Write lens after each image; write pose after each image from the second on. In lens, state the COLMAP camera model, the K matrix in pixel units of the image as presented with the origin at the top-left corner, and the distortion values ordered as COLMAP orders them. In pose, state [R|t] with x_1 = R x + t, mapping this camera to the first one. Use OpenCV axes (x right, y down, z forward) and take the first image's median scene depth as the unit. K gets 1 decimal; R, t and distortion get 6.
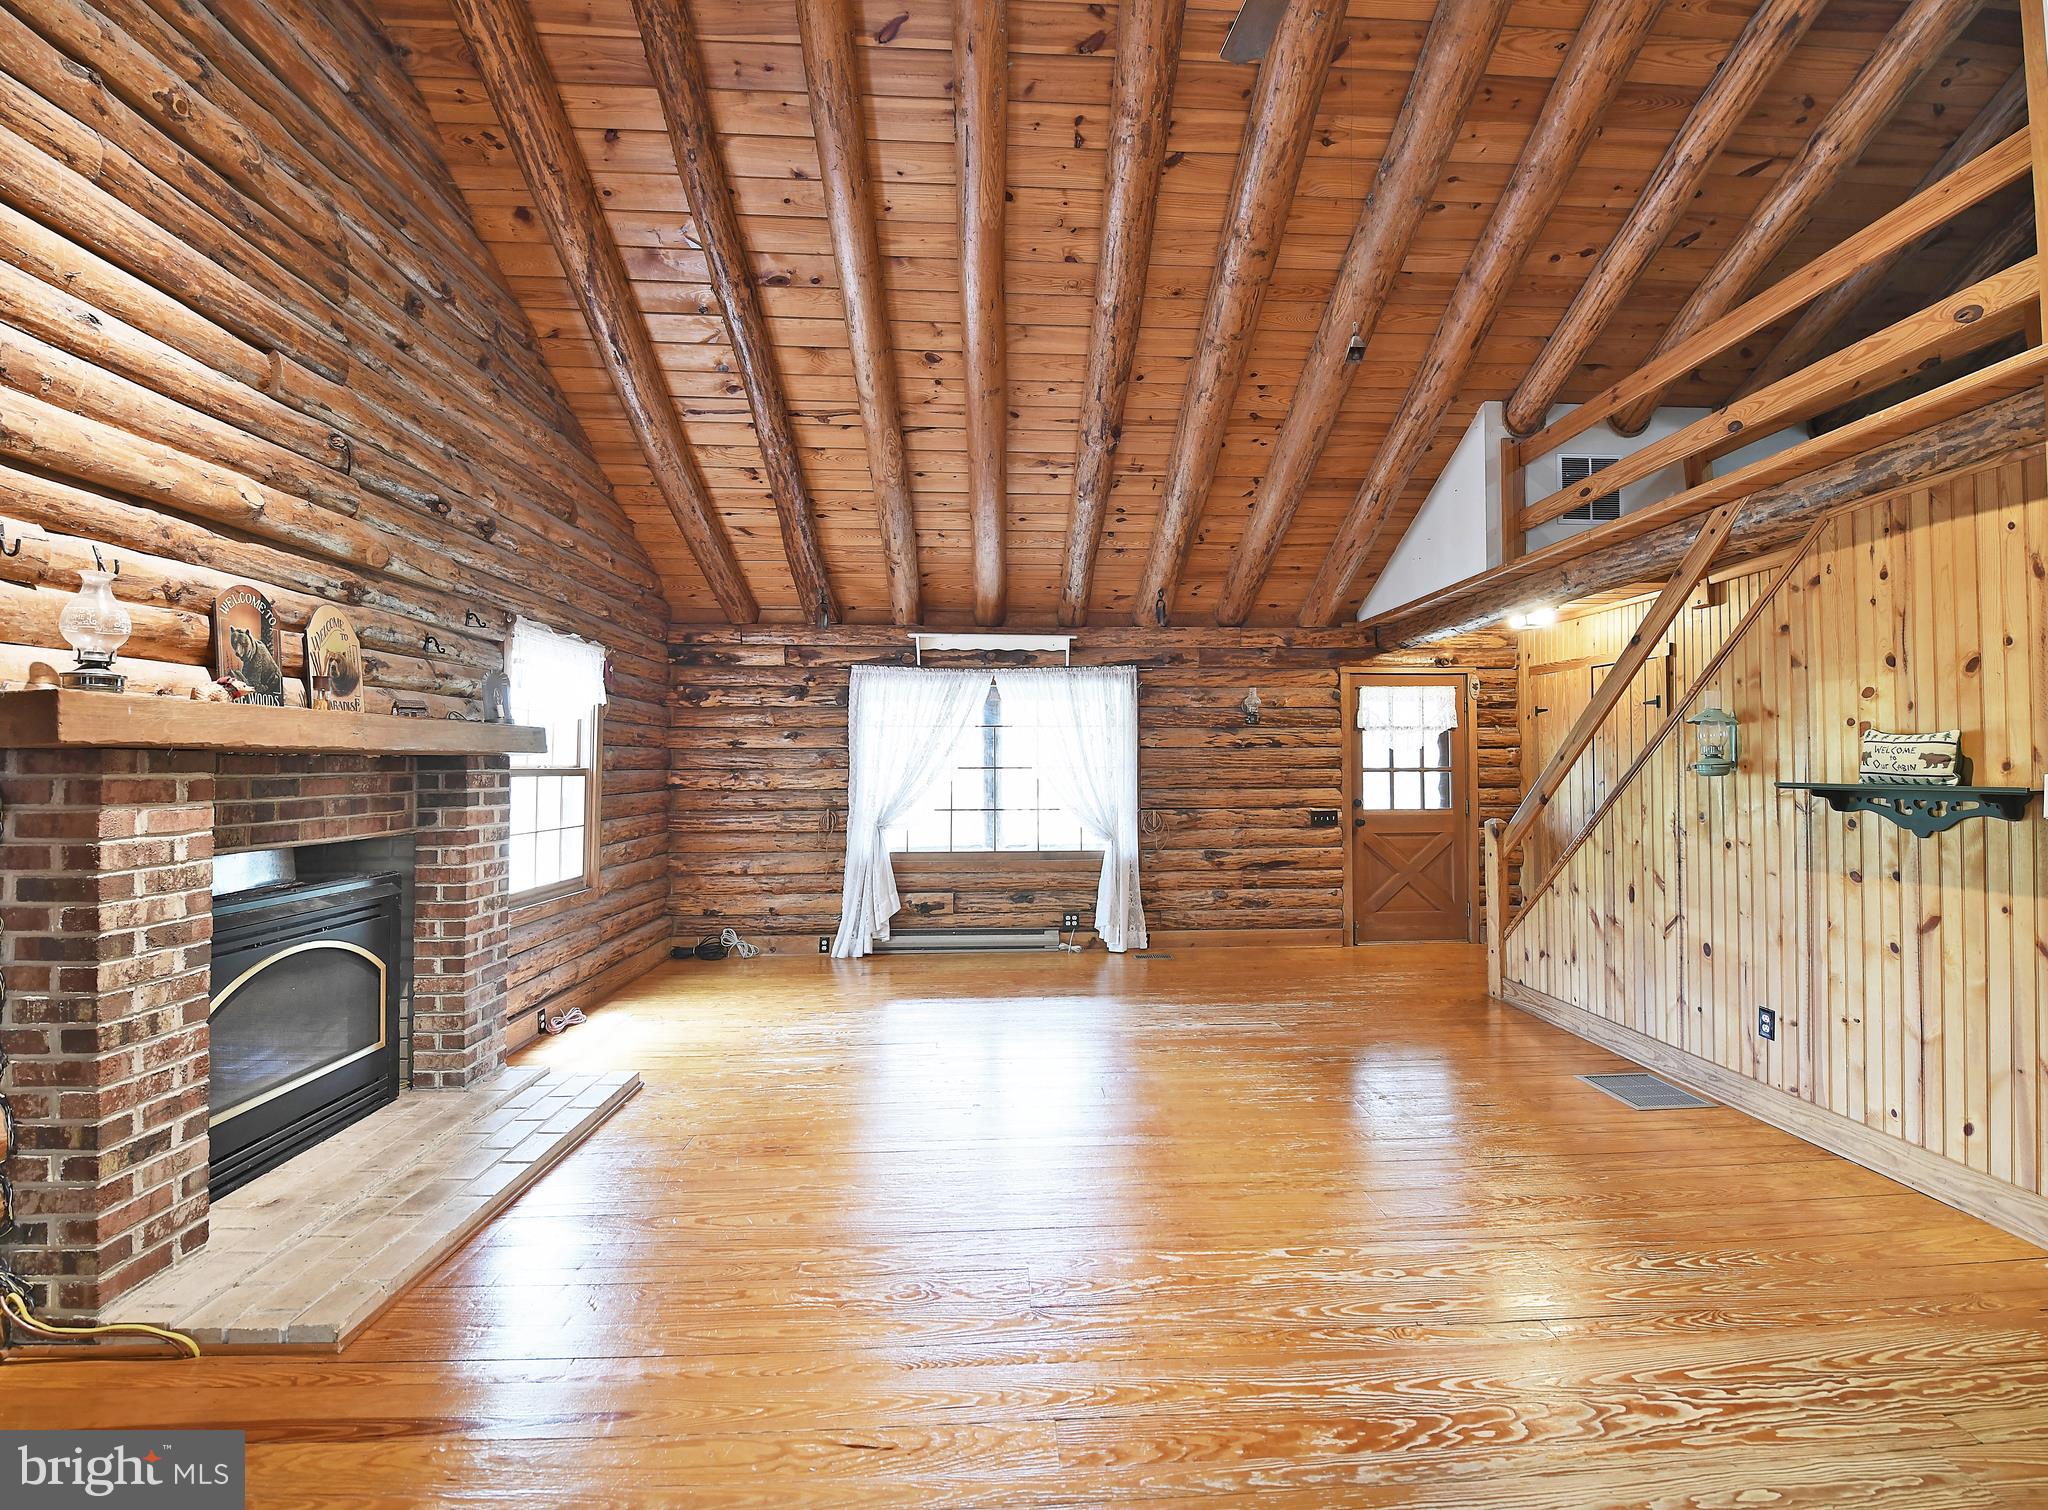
lens RADIAL K [[903.2, 0, 1045.3], [0, 903.2, 745.1], [0, 0, 1]] dist [-0.019494, -0.001041]
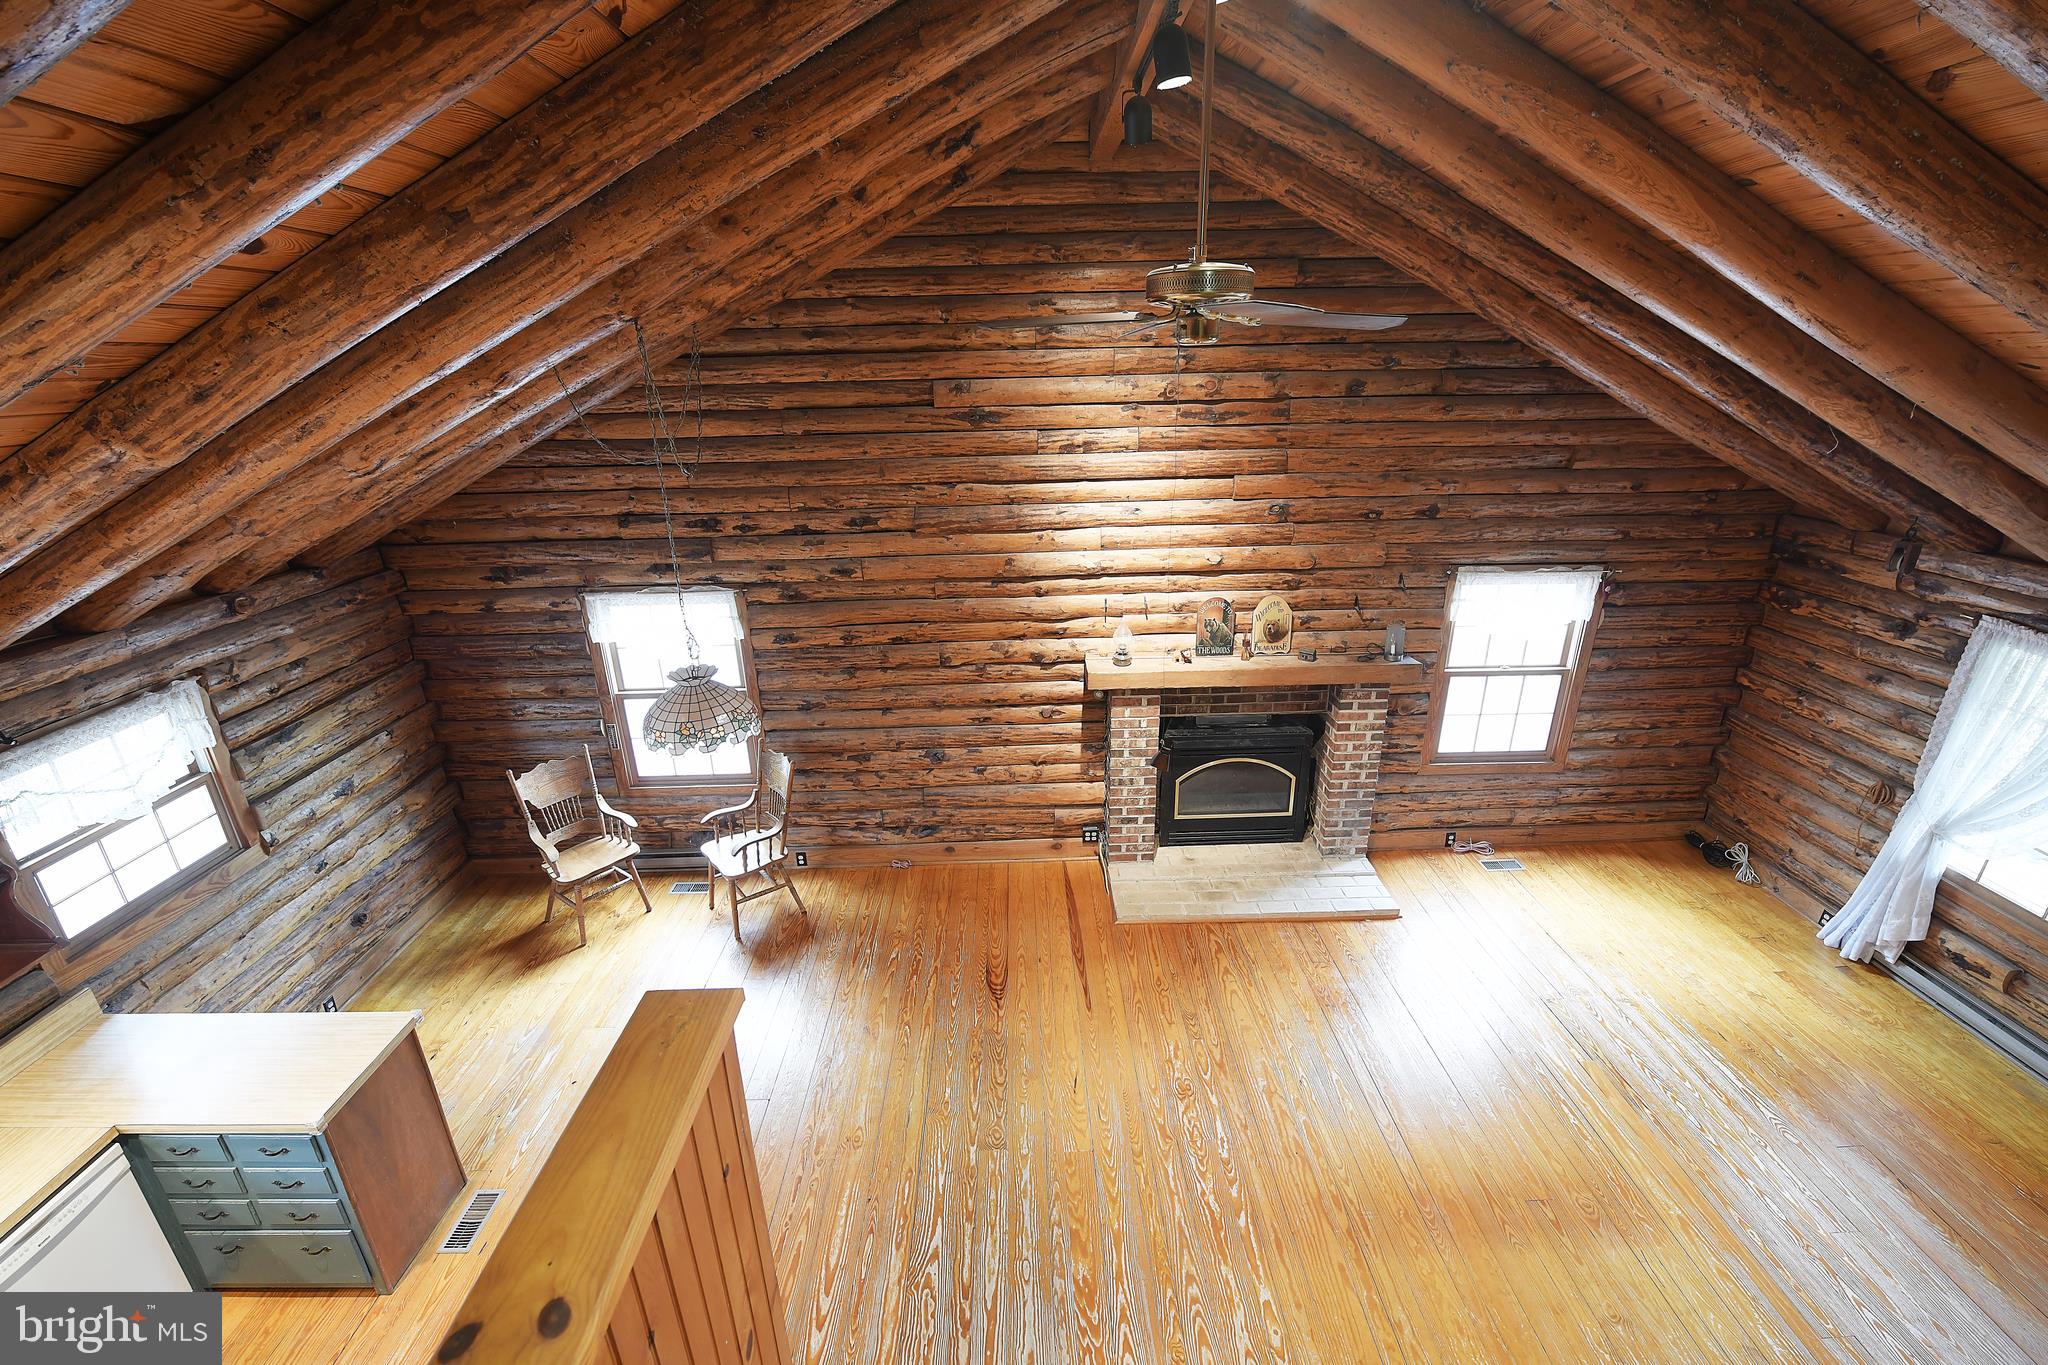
lens RADIAL K [[834.7, 0, 1035.7], [0, 834.7, 673.9], [0, 0, 1]] dist [-0.020940, -0.000431]
pose [[-0.030287, 0.346925, -0.937404, 0.995035], [0.039453, 0.937518, 0.345693, -0.690662], [0.998762, -0.026513, -0.042081, 0.639387]]
